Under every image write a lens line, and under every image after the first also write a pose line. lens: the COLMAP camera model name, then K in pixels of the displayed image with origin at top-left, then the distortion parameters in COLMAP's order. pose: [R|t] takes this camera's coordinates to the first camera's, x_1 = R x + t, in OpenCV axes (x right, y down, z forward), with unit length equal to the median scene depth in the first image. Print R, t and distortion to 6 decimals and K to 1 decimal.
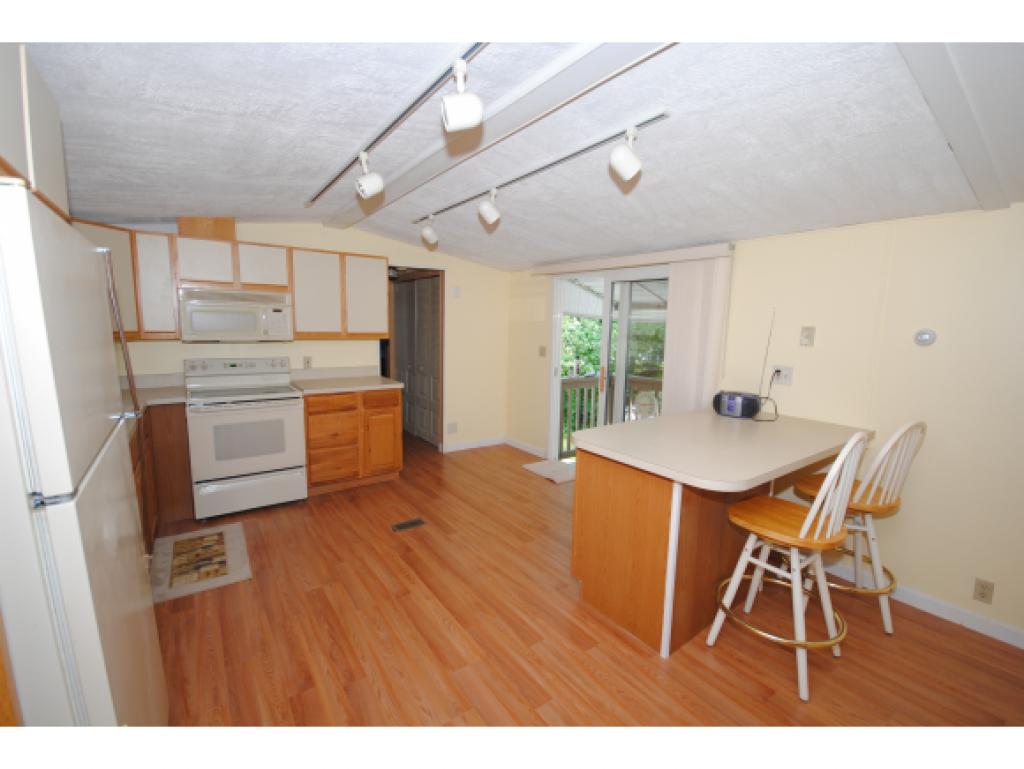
lens RADIAL K [[448.9, 0, 512.0], [0, 448.9, 384.5], [0, 0, 1]] dist [0.000320, -0.016382]
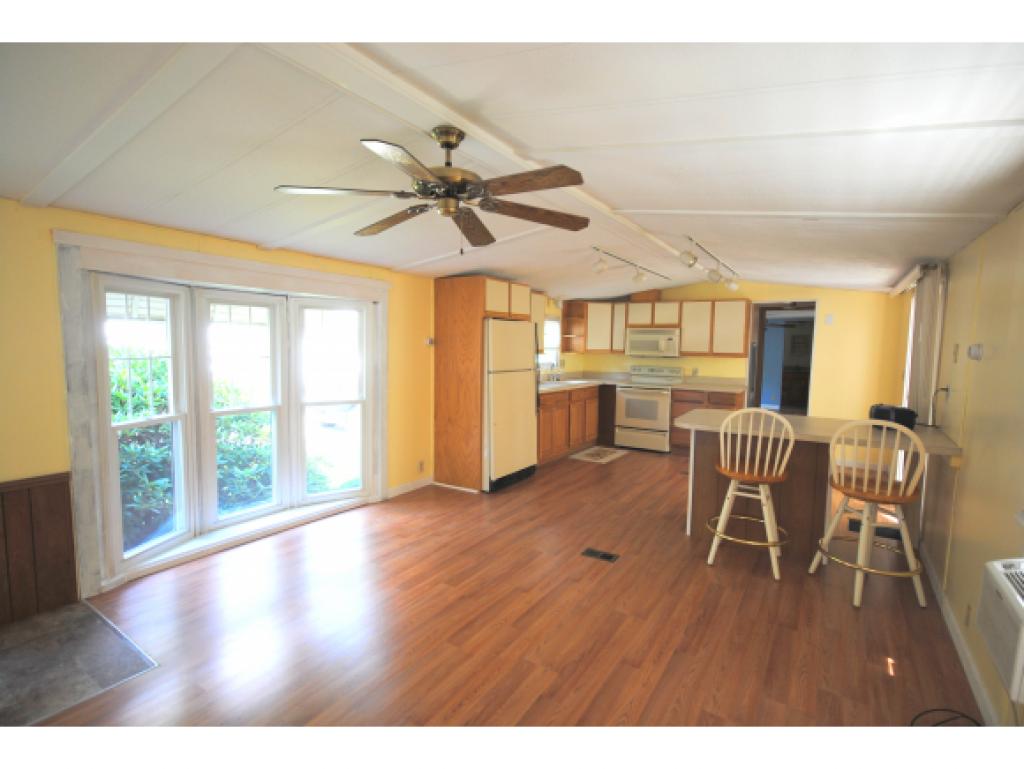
lens RADIAL K [[490.7, 0, 512.0], [0, 490.7, 384.5], [0, 0, 1]] dist [-0.001111, -0.000038]
pose [[0.360031, 0.064637, -0.930698, 1.174996], [-0.133071, 0.990955, 0.017344, 0.062778], [0.923401, 0.117605, 0.365376, -0.248653]]
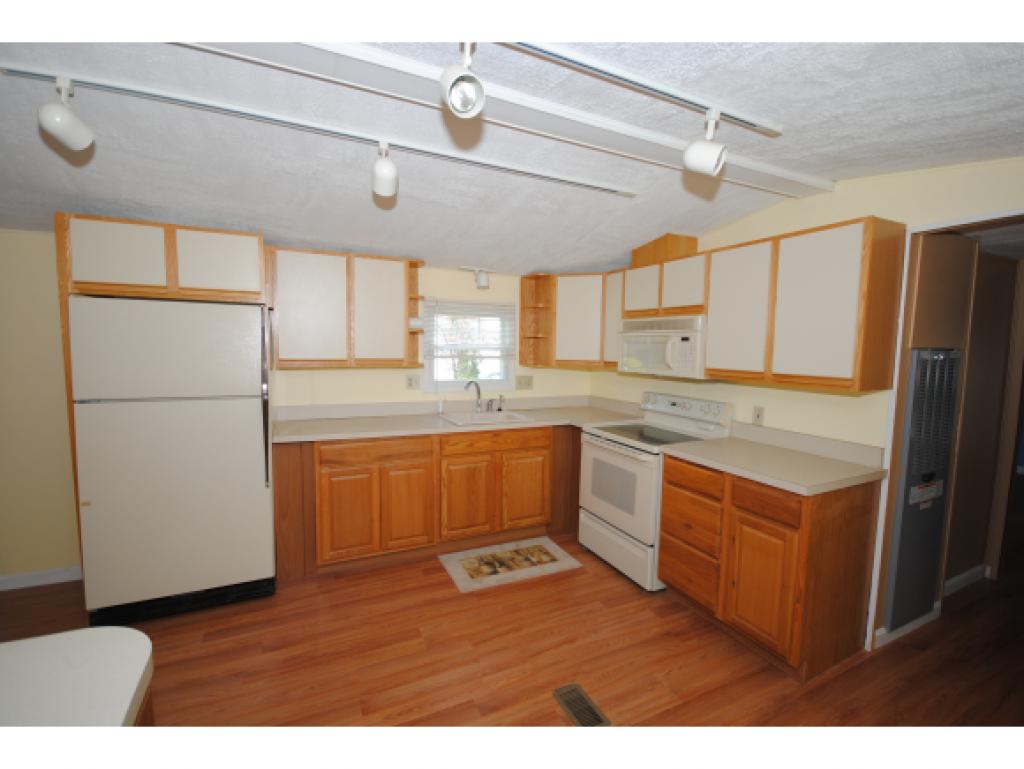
lens RADIAL K [[449.2, 0, 512.0], [0, 449.2, 384.5], [0, 0, 1]] dist [0.019309, -0.016941]
pose [[-0.171750, 0.062524, -0.983154, 0.335627], [-0.153611, 0.984077, 0.089417, -0.131759], [0.973091, 0.166381, -0.159411, 0.998605]]
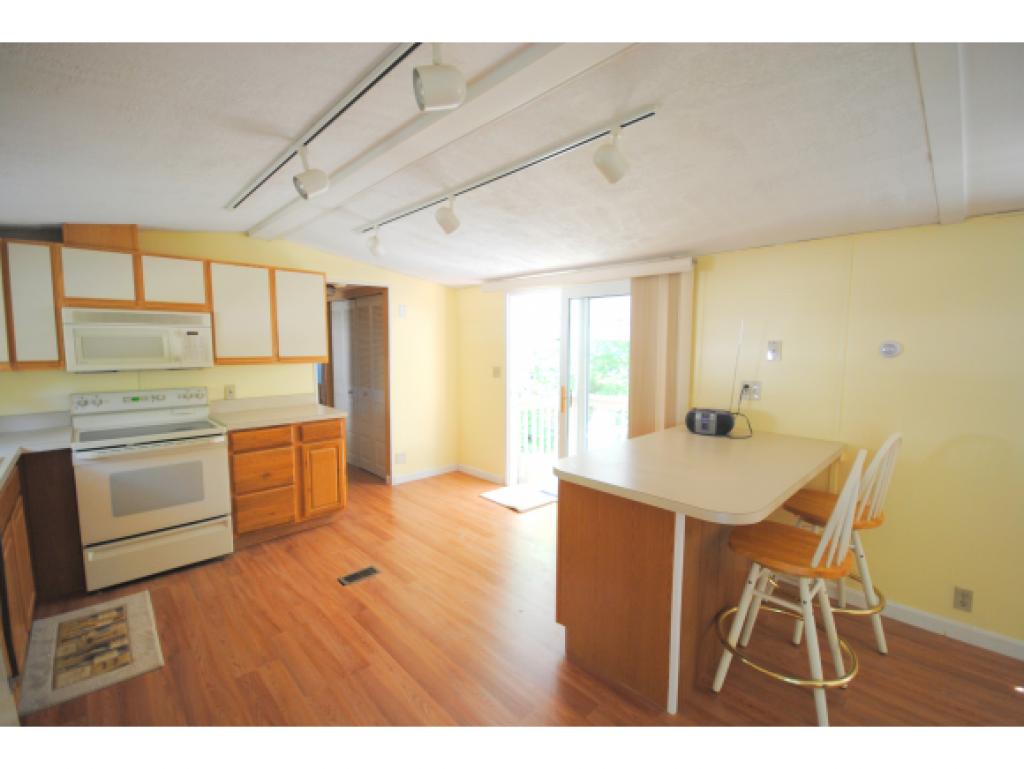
lens RADIAL K [[452.9, 0, 517.5], [0, 452.9, 384.0], [0, 0, 1]] dist [0.014914, -0.020243]
pose [[0.989388, -0.031381, 0.141865, -0.044208], [0.037530, 0.998459, -0.040881, -0.011513], [-0.140364, 0.045772, 0.989041, 0.075332]]
